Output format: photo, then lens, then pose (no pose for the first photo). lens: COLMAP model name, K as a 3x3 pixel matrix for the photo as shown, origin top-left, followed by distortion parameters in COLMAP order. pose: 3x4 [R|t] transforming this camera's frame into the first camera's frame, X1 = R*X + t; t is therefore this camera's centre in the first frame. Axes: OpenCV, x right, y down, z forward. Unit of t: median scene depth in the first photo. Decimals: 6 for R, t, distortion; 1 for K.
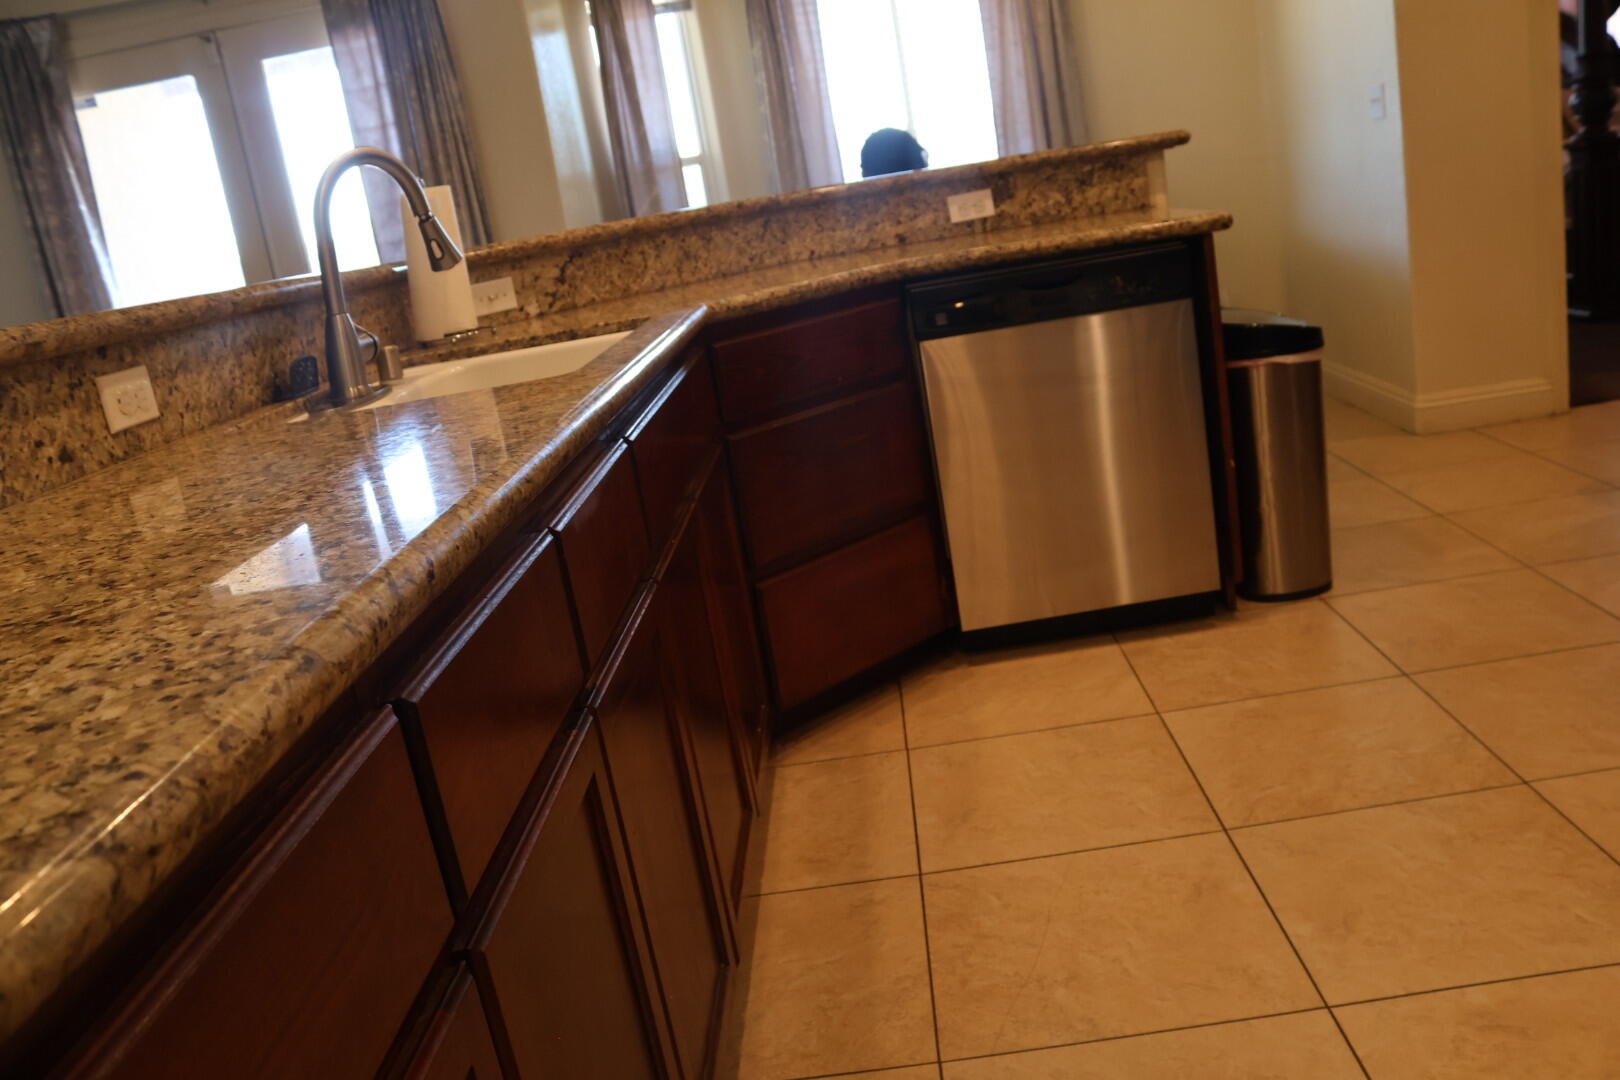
lens RADIAL K [[1320.8, 0, 791.0], [0, 1320.8, 538.0], [0, 0, 1]] dist [-0.164431, 0.162362]
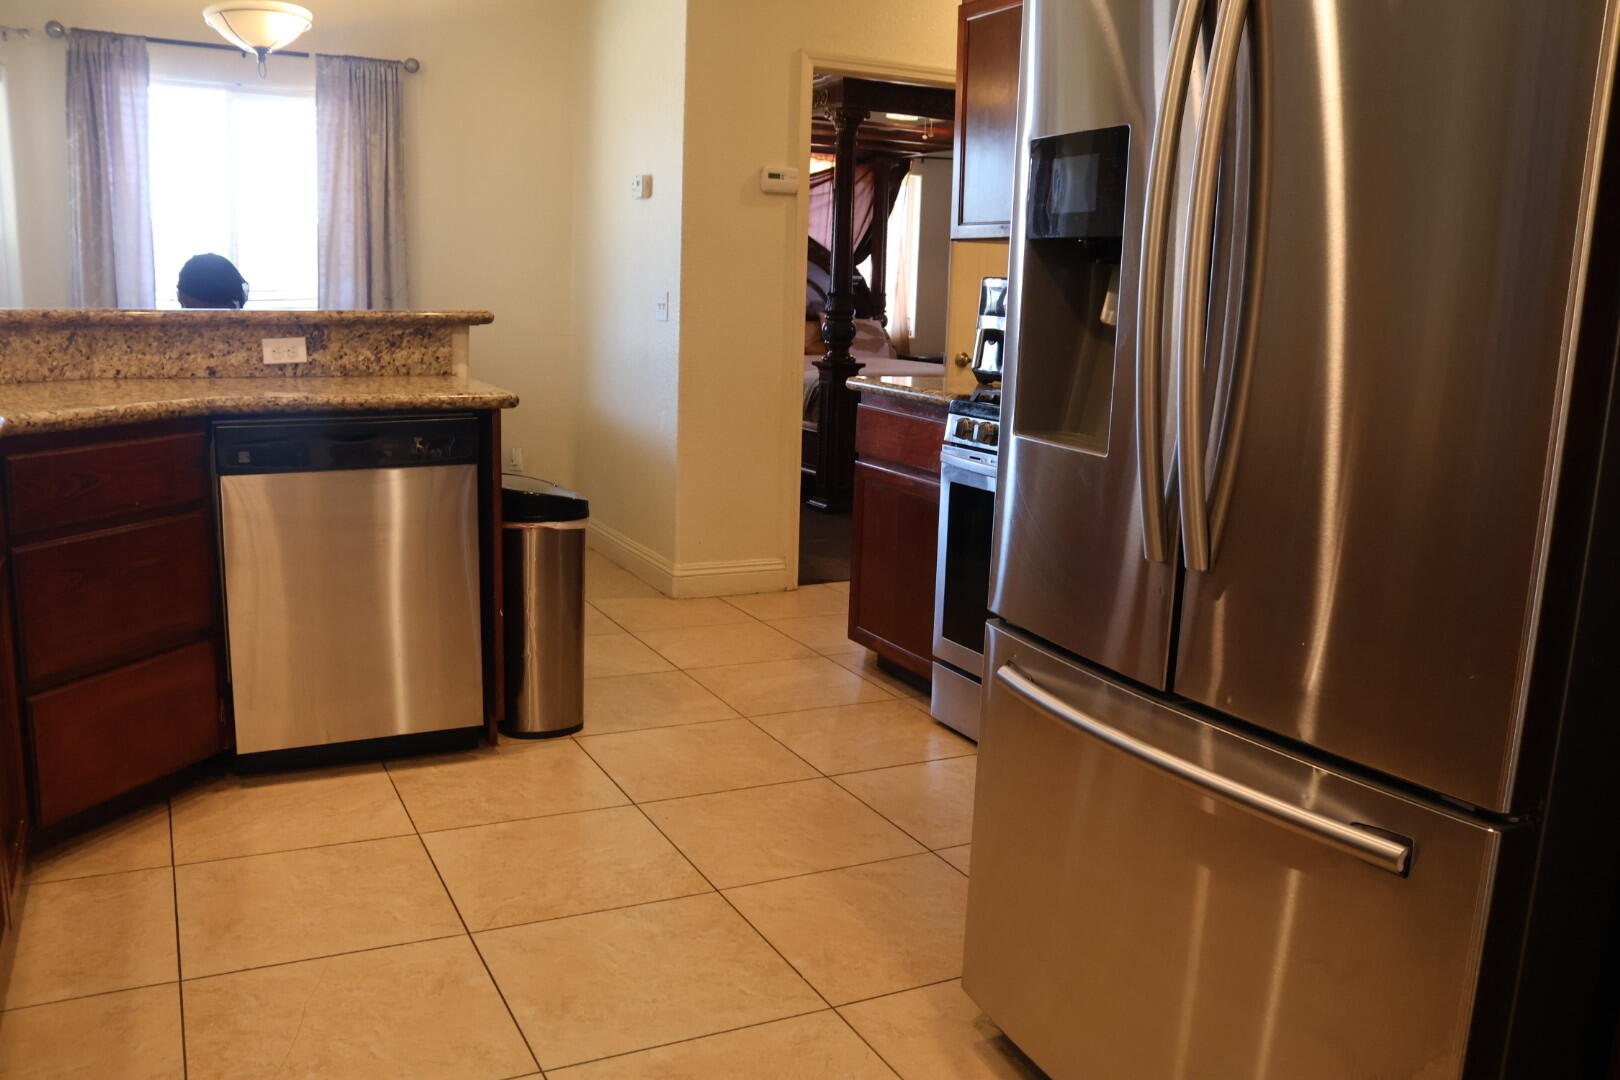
lens RADIAL K [[1320.8, 0, 791.0], [0, 1320.8, 538.0], [0, 0, 1]] dist [-0.164431, 0.162362]
pose [[0.860954, 0.101060, 0.498543, -0.016104], [-0.046941, 0.991669, -0.119958, 0.002398], [-0.506513, 0.079876, 0.858525, -0.105761]]
